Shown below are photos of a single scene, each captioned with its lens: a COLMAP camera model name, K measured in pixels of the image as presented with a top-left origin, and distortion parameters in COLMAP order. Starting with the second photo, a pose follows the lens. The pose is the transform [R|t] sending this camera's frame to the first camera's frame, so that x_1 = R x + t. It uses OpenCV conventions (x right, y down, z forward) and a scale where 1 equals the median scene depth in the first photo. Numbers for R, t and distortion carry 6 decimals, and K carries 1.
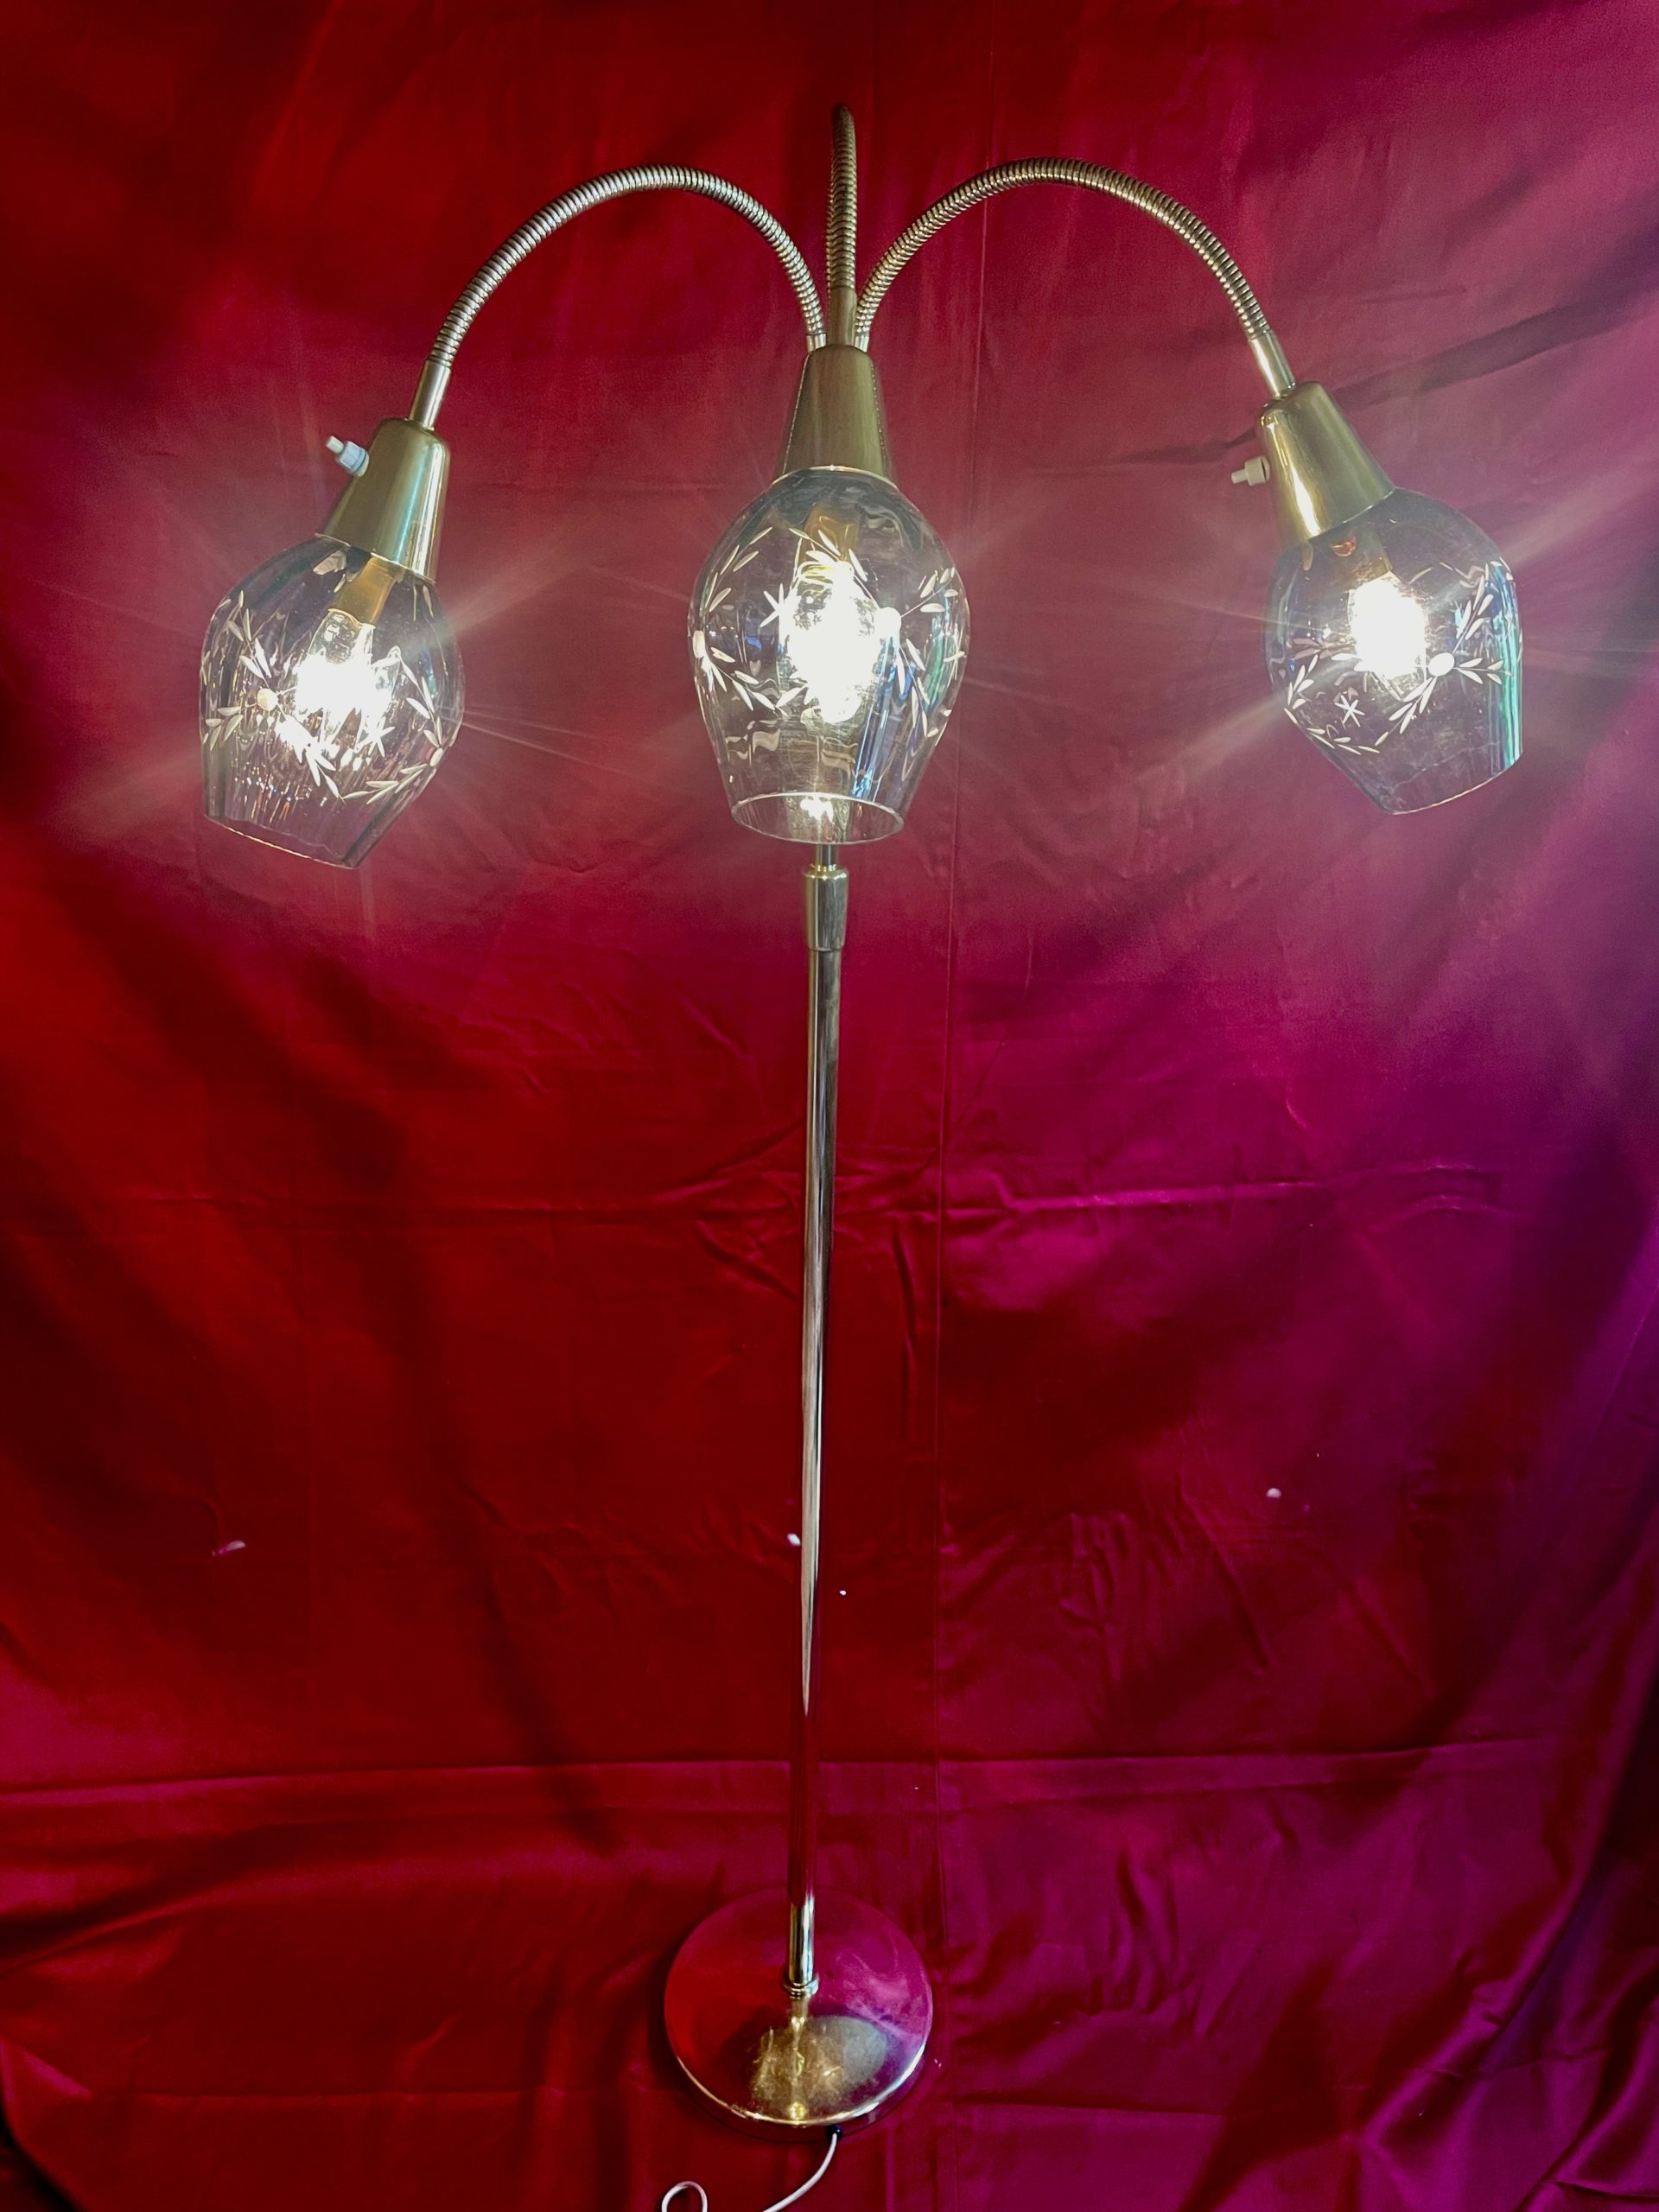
lens RADIAL K [[1651.7, 0, 830.7], [0, 1651.7, 1065.0], [0, 0, 1]] dist [0.037694, -0.041402]
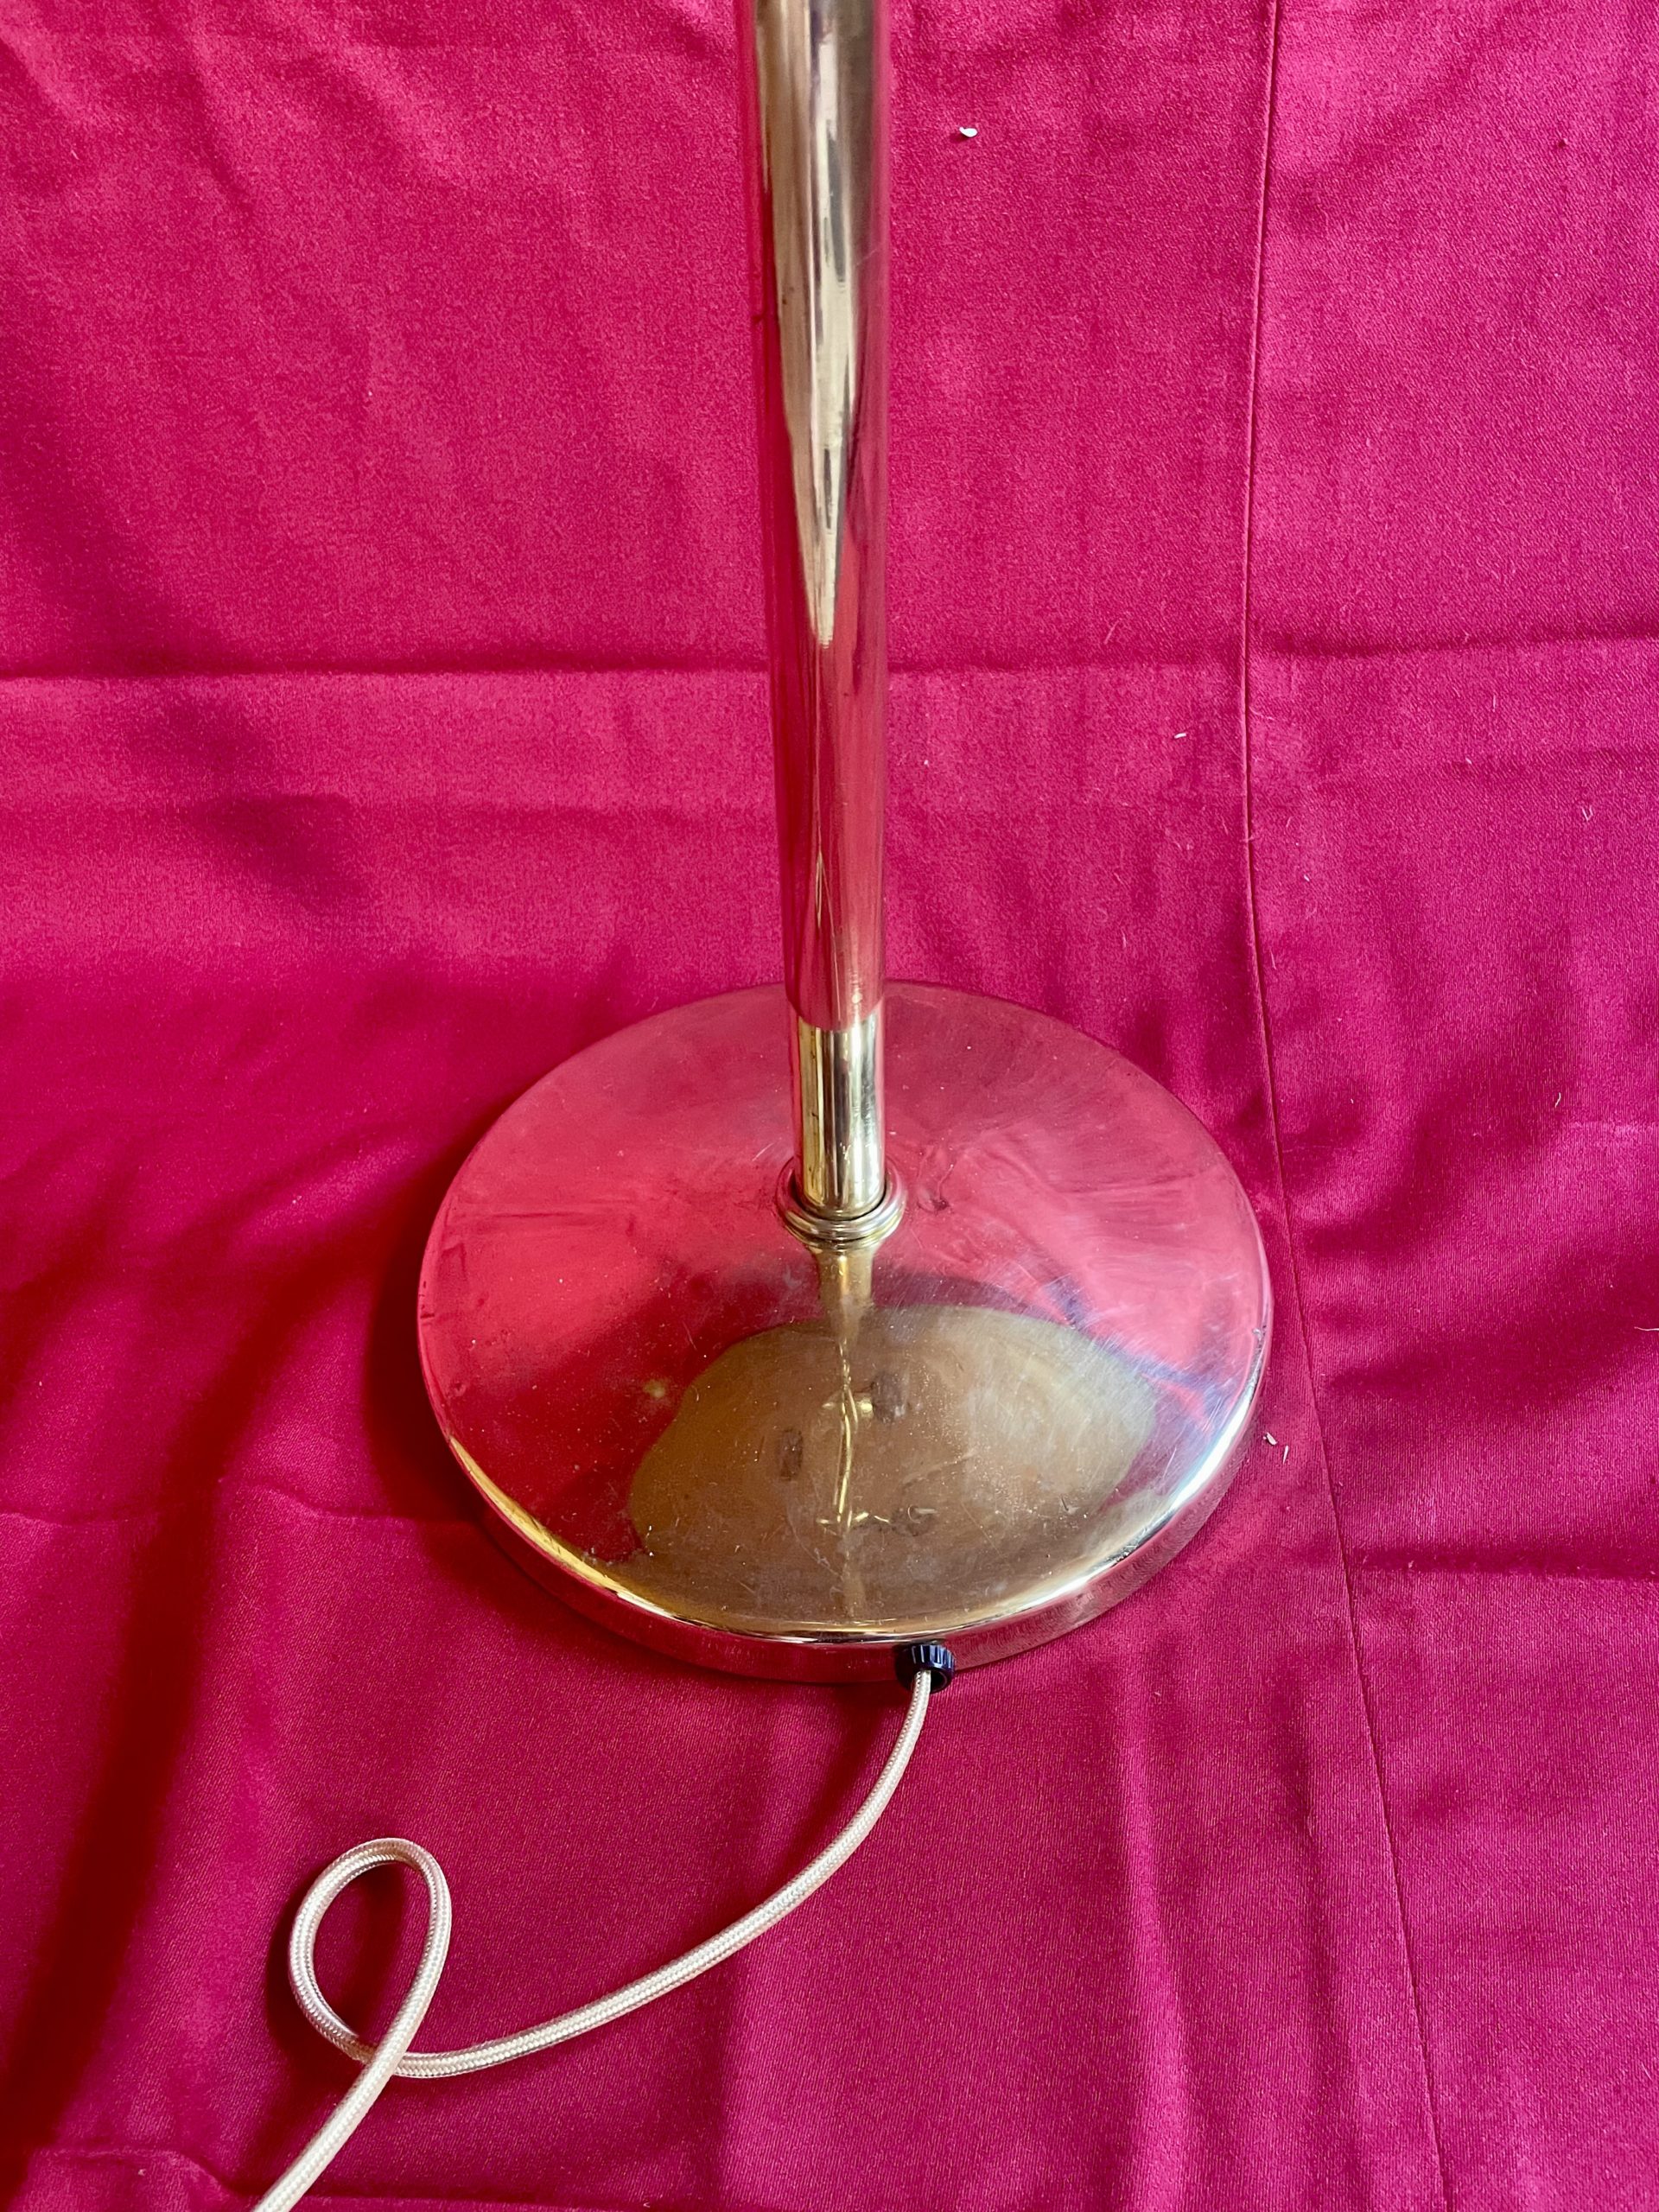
lens RADIAL K [[1651.7, 0, 833.3], [0, 1651.7, 1118.3], [0, 0, 1]] dist [0.037694, -0.041402]
pose [[0.998104, -0.001980, -0.061517, 0.001466], [0.026411, 0.916568, 0.399005, 0.385918], [0.055595, -0.399873, 0.914883, 0.679824]]
